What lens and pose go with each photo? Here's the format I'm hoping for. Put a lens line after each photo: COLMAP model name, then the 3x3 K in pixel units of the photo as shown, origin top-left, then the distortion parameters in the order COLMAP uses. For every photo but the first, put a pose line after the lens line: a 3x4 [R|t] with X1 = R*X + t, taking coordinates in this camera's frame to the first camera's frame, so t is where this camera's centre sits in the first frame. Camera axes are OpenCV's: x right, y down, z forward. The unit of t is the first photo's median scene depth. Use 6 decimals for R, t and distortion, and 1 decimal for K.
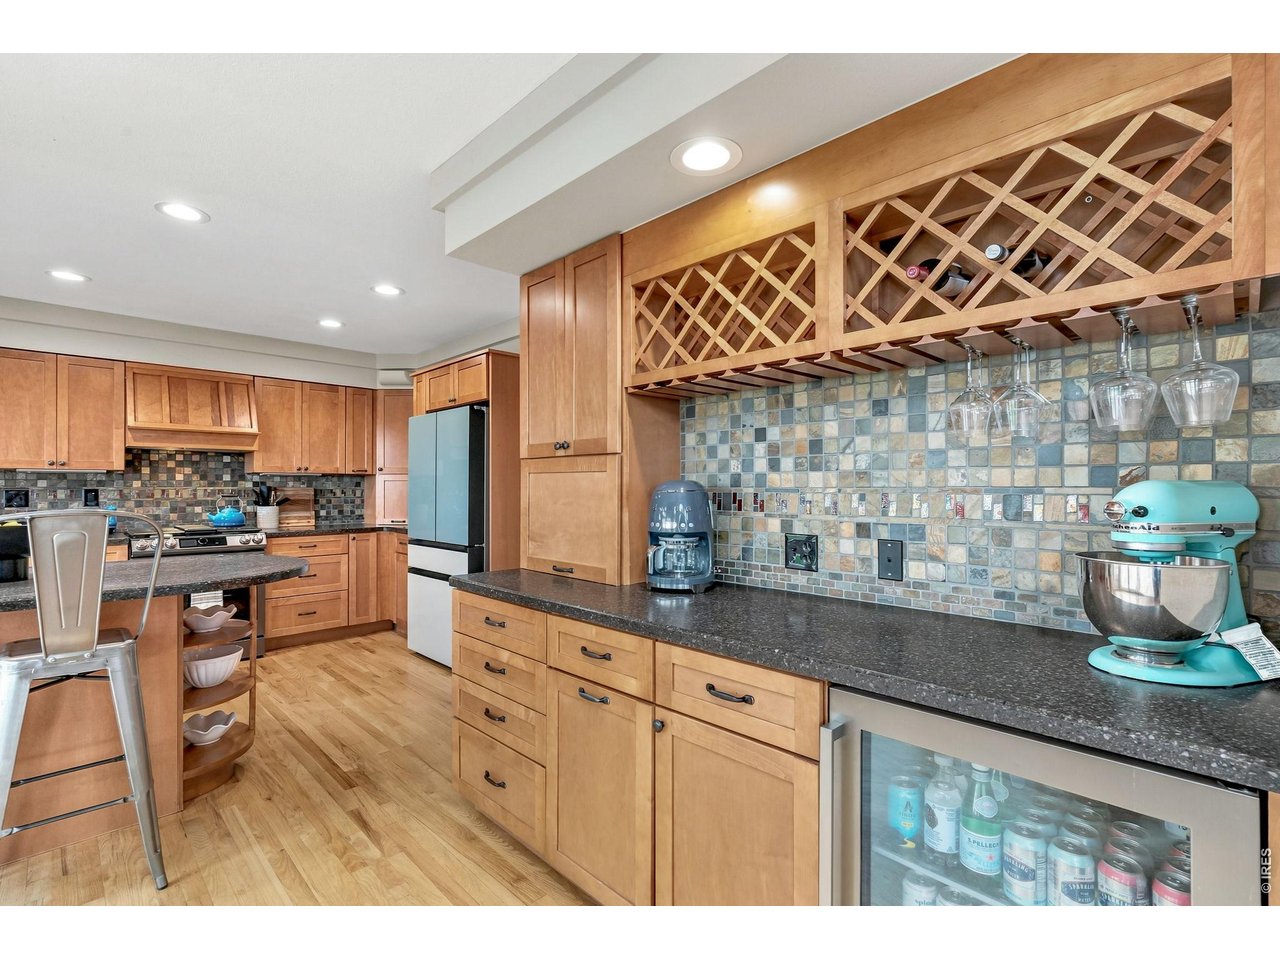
lens RADIAL K [[586.3, 0, 634.8], [0, 586.3, 486.5], [0, 0, 1]] dist [-0.001240, 0.000606]
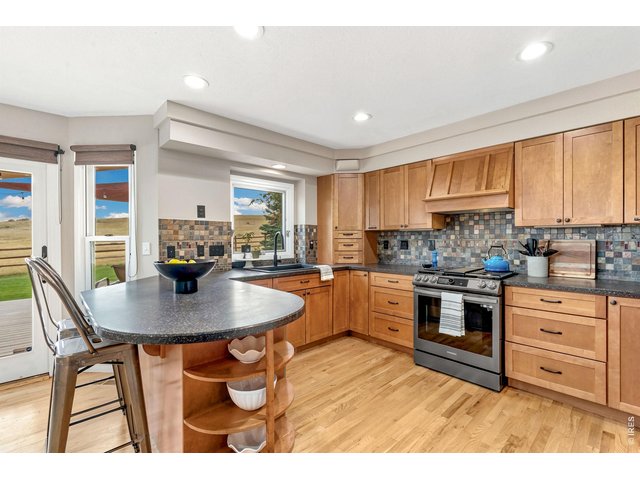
lens RADIAL K [[293.2, 0, 317.4], [0, 293.2, 239.1], [0, 0, 1]] dist [-0.001240, 0.000606]
pose [[-0.025704, 0.002444, -0.999667, -0.067414], [0.004973, 0.999985, 0.002317, -0.002359], [0.999657, -0.004911, -0.025716, 0.629006]]
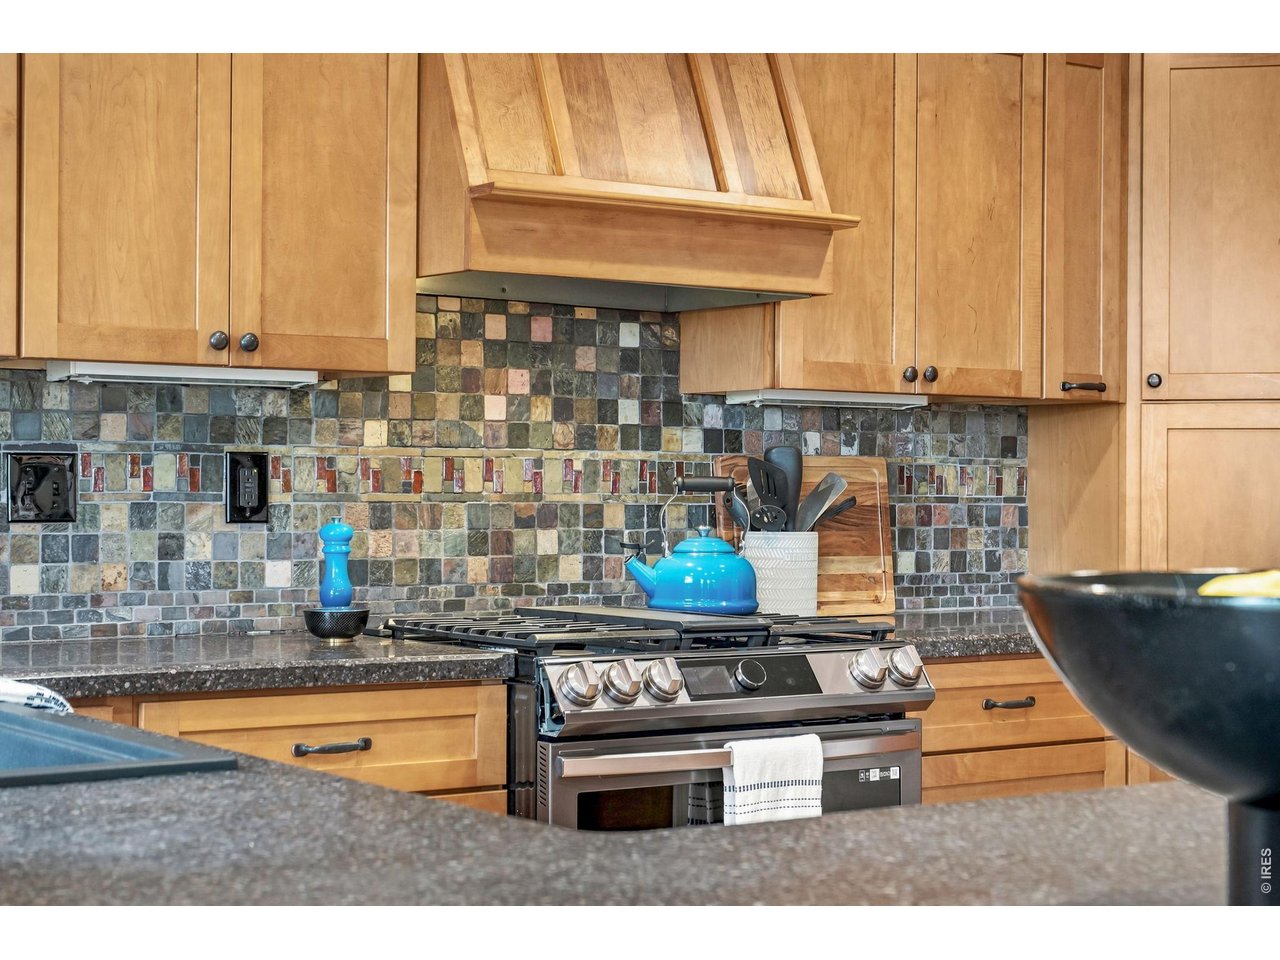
lens RADIAL K [[2149.7, 0, 642.0], [0, 2149.7, 479.8], [0, 0, 1]] dist [-0.018497, 0.000000]
pose [[0.983812, 0.003068, -0.179176, -0.547914], [-0.003890, 0.999983, -0.004235, 0.017213], [0.179160, 0.004863, 0.983808, 0.128640]]
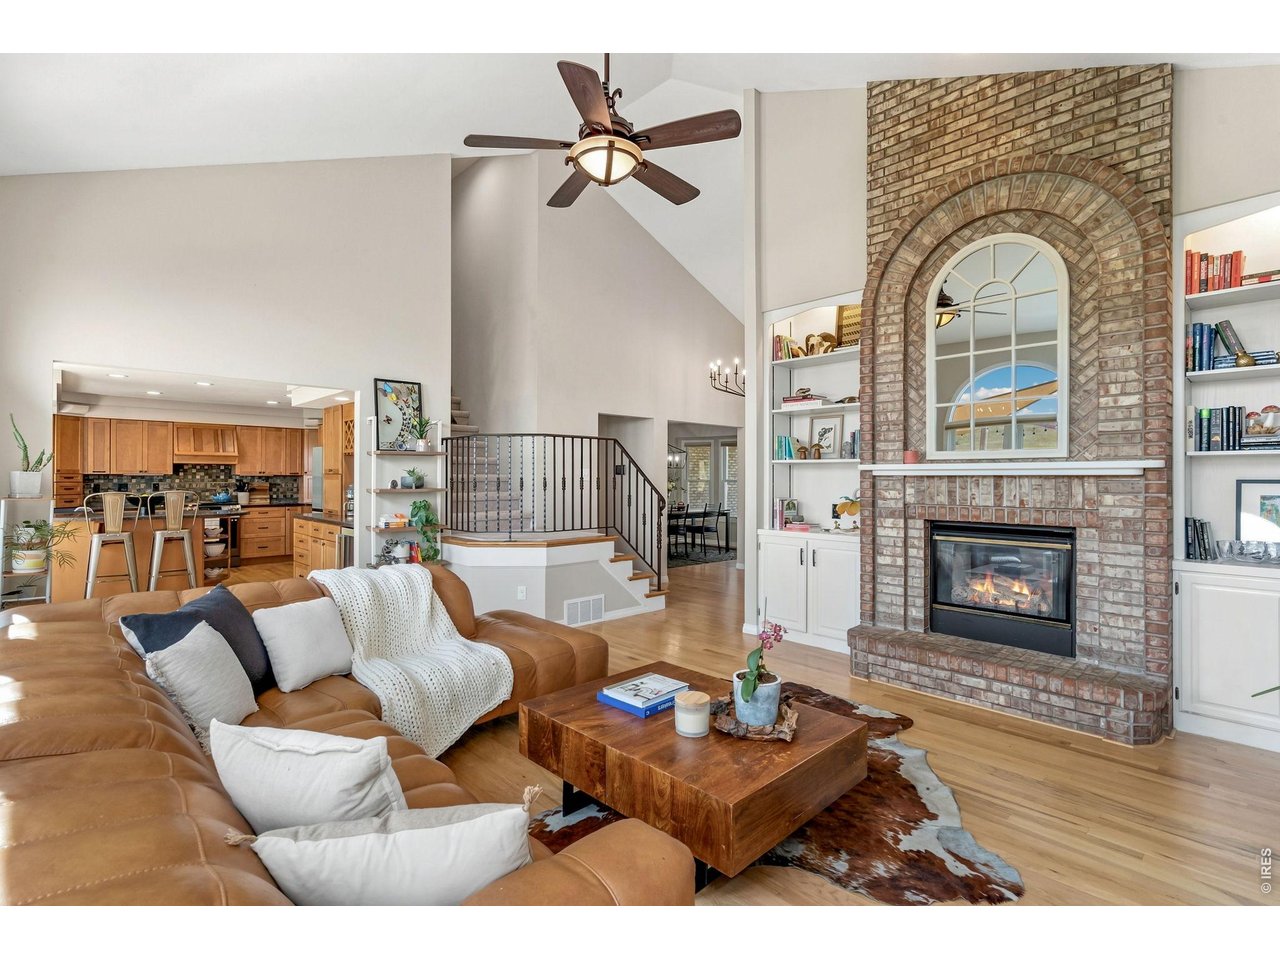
lens RADIAL K [[586.3, 0, 634.6], [0, 586.3, 477.4], [0, 0, 1]] dist [-0.001240, 0.000606]
pose [[0.999982, -0.000842, -0.005927, 0.696077], [0.000823, 0.999995, -0.003129, -0.007812], [0.005929, 0.003124, 0.999978, -0.952750]]
